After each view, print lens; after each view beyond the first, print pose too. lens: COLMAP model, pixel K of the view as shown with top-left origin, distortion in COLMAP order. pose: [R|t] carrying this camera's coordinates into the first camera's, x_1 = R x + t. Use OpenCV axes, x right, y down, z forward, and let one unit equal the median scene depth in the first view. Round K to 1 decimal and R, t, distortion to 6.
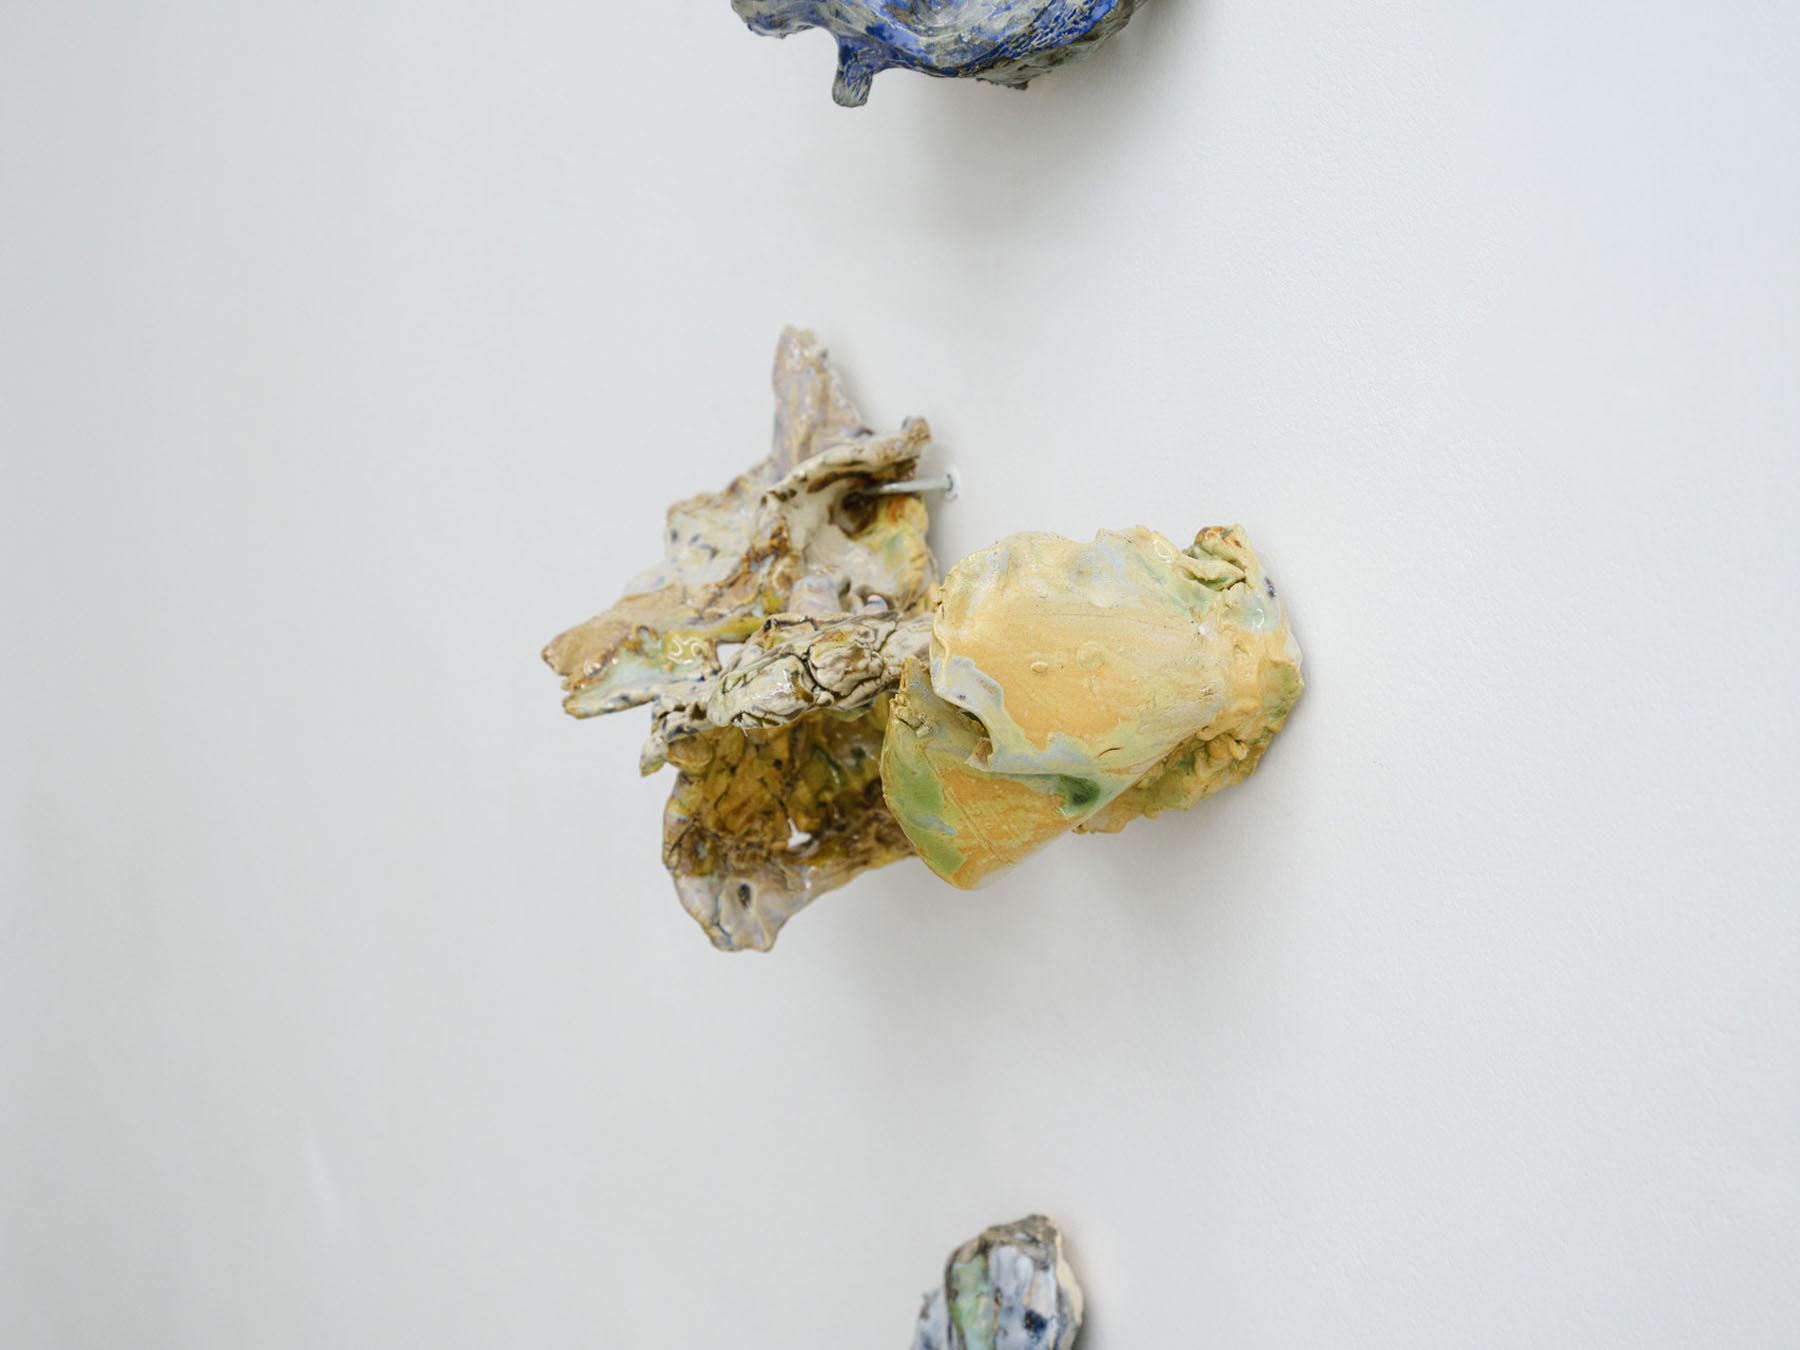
lens RADIAL K [[2902.8, 0, 898.8], [0, 2902.8, 676.0], [0, 0, 1]] dist [0.048956, 0.000000]
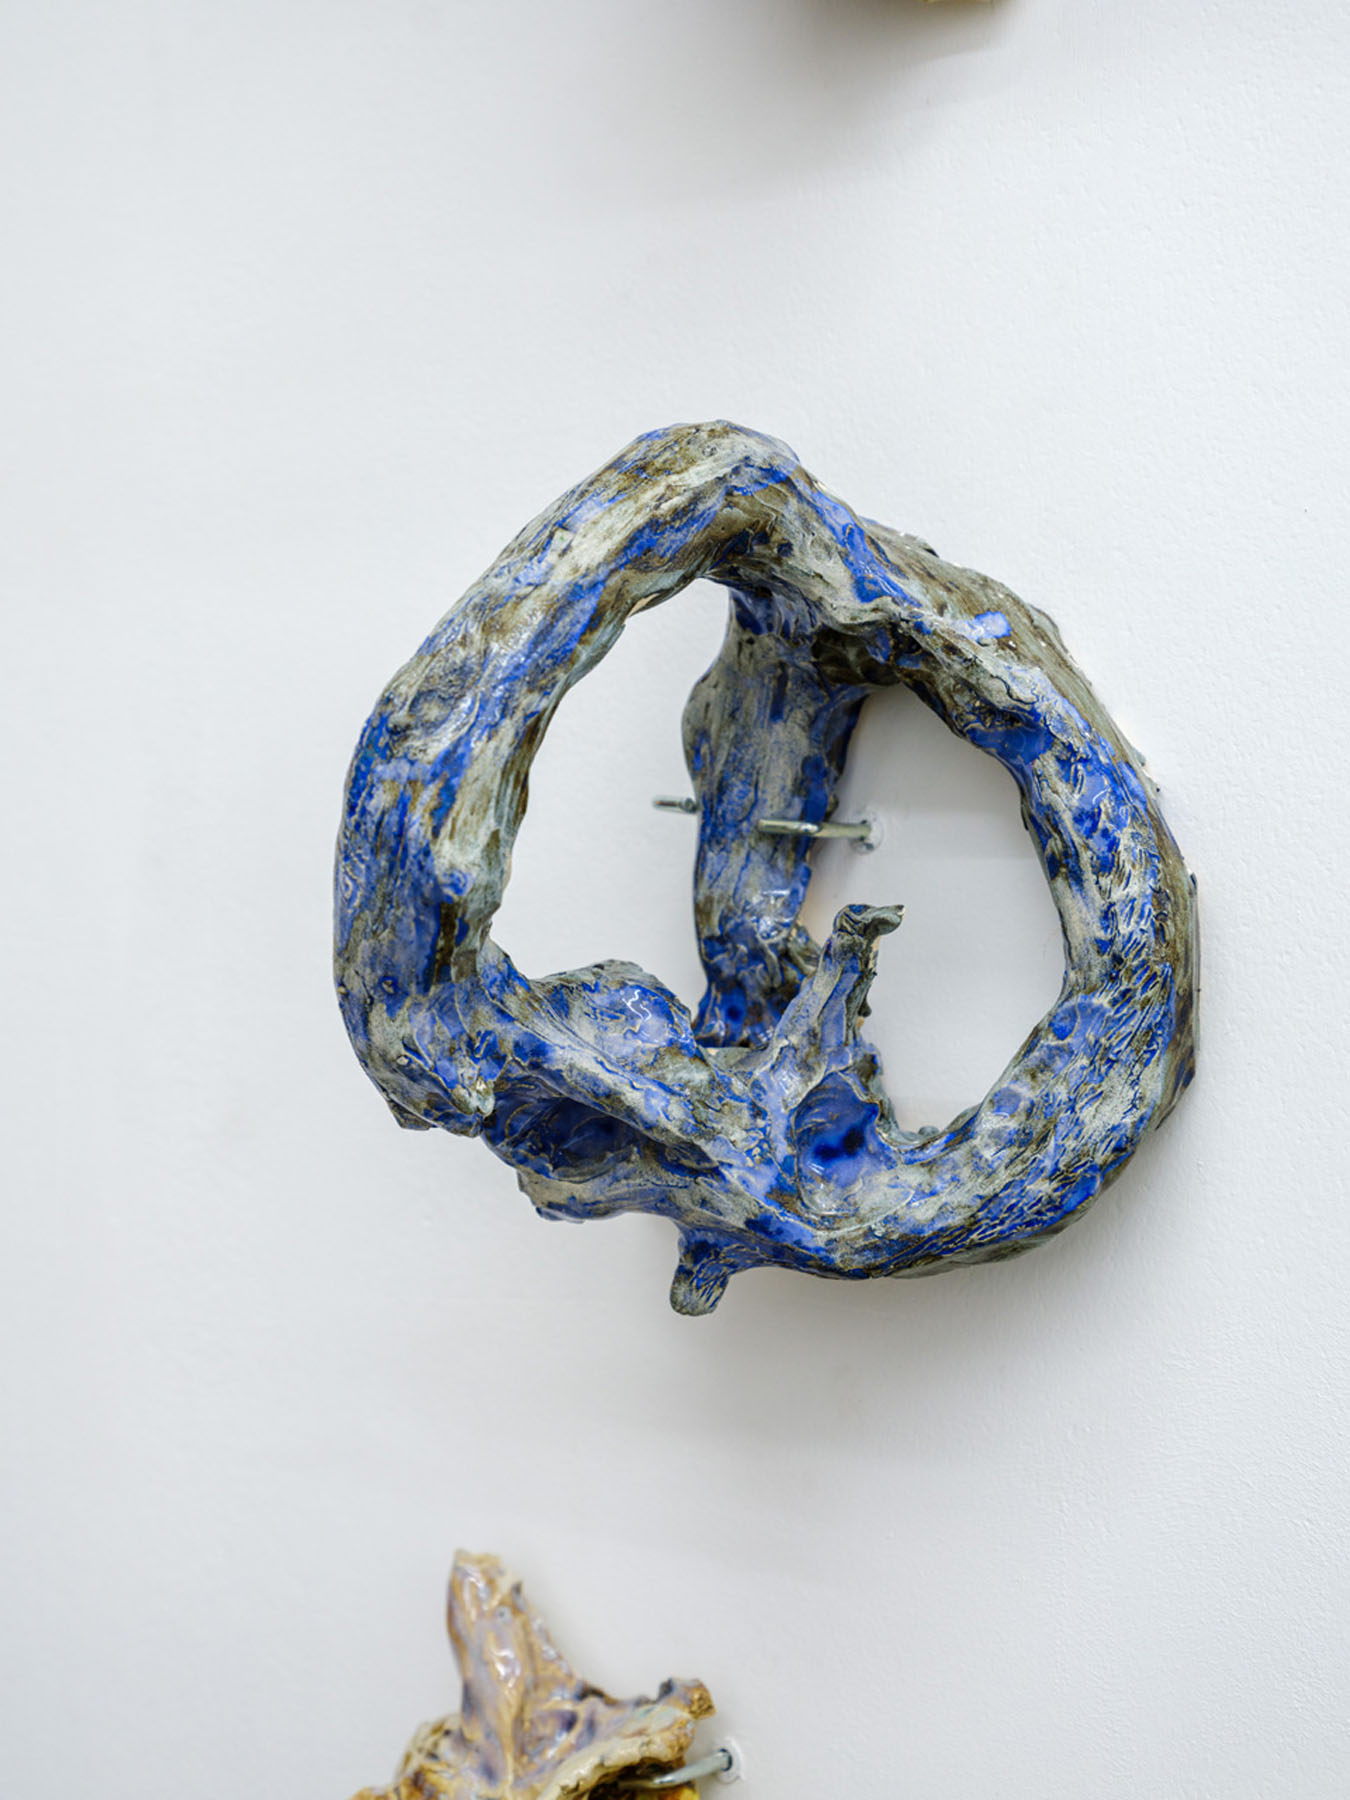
lens RADIAL K [[2711.8, 0, 676.1], [0, 2711.8, 899.4], [0, 0, 1]] dist [-0.028238, 0.000000]
pose [[0.943572, -0.007702, 0.331078, -0.262049], [0.083369, 0.973057, -0.214964, -0.154250], [-0.320502, 0.230435, 0.918792, 0.337932]]
